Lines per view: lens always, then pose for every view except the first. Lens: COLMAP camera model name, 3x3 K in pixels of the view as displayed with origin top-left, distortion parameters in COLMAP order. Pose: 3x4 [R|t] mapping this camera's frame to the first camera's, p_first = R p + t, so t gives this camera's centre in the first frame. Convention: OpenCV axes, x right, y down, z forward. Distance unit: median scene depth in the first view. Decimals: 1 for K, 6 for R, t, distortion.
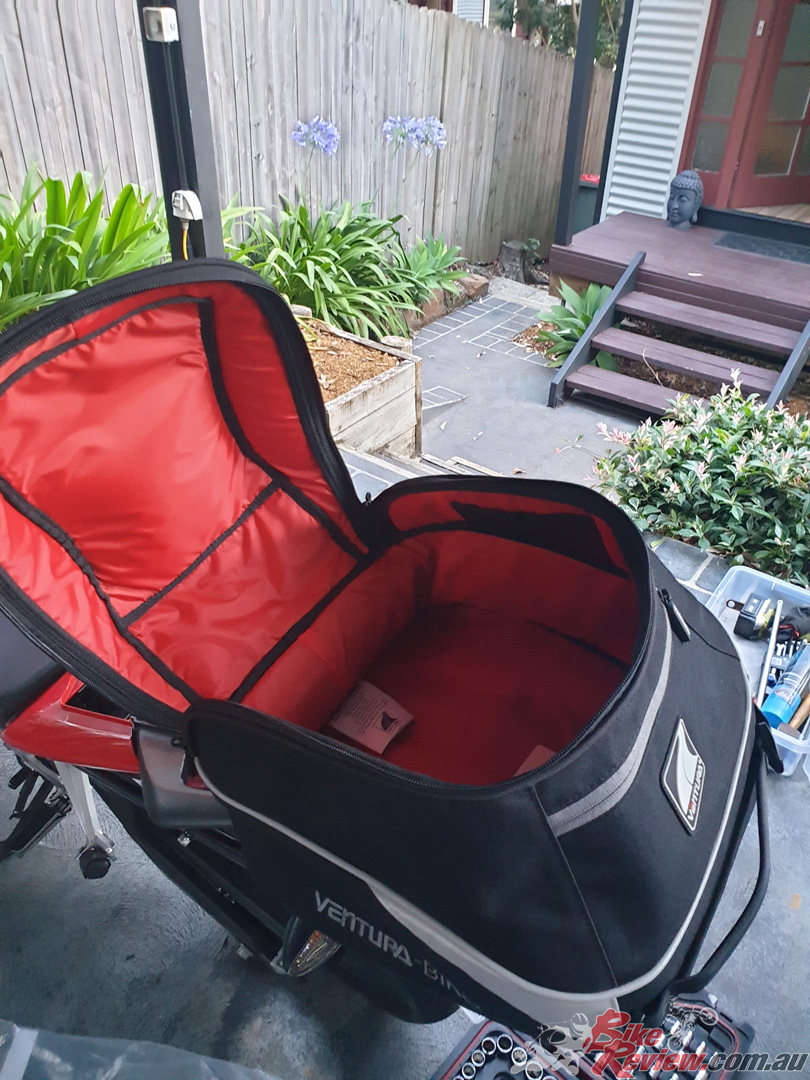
lens RADIAL K [[836.0, 0, 405.0], [0, 836.0, 540.0], [0, 0, 1]] dist [-0.019553, 0.064333]
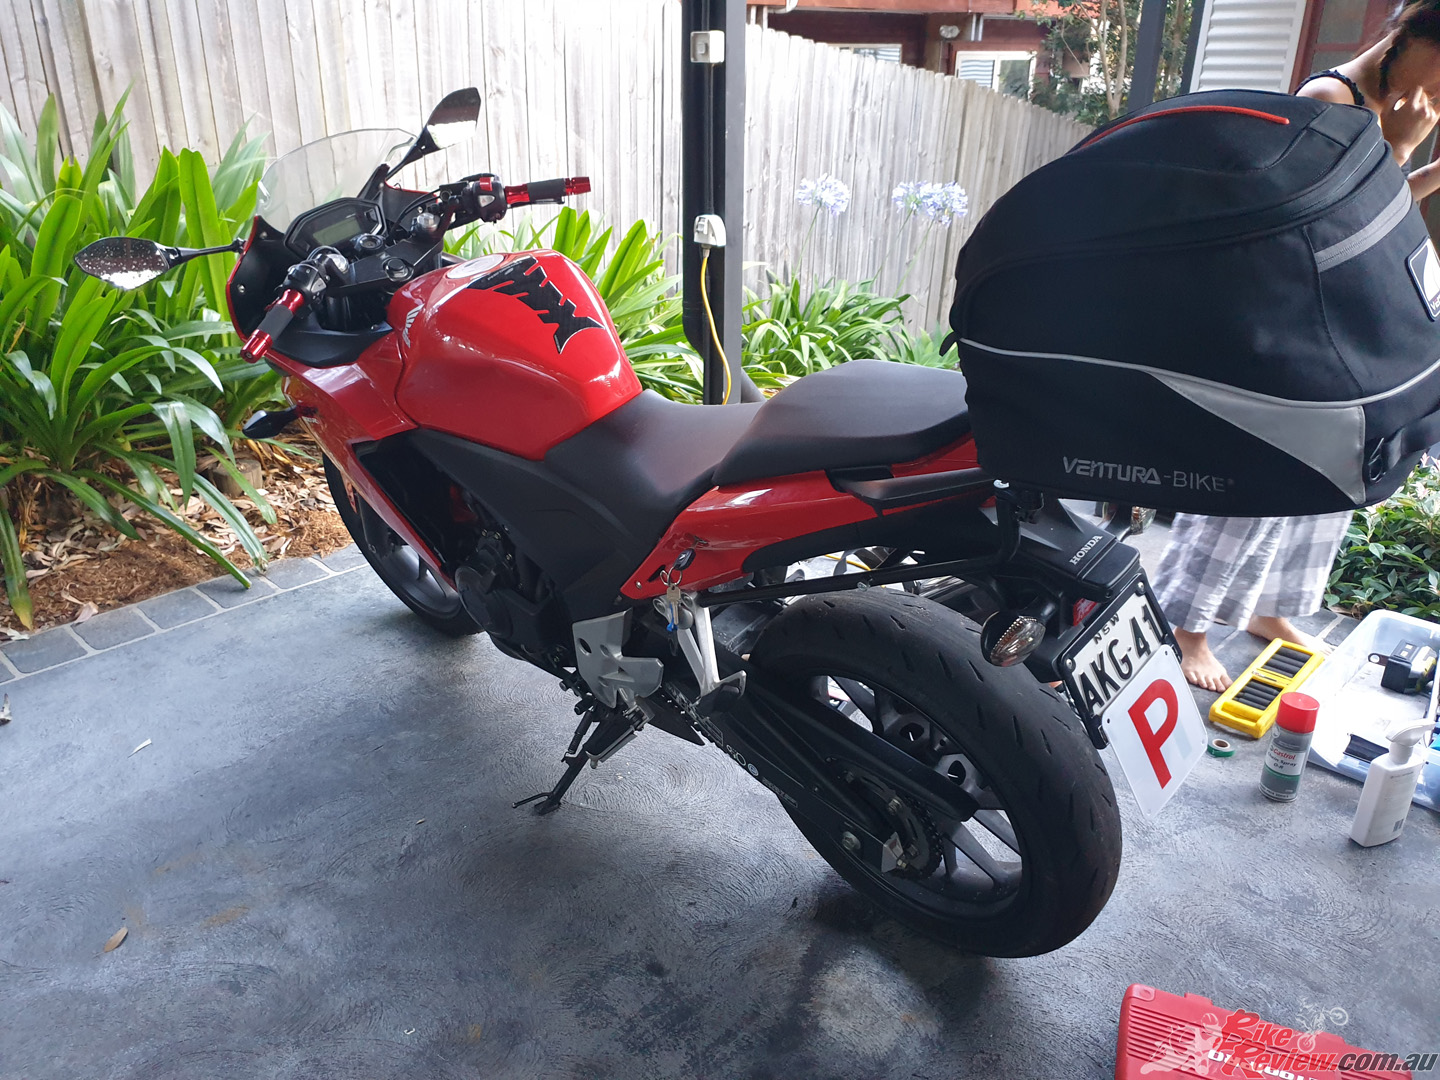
lens RADIAL K [[1102.8, 0, 720.0], [0, 1102.8, 540.0], [0, 0, 1]] dist [0.036685, 0.002640]
pose [[0.990248, 0.031816, -0.135635, -0.035804], [-0.057865, 0.979554, -0.192682, 0.082415], [0.126731, 0.198652, 0.971842, -0.057890]]
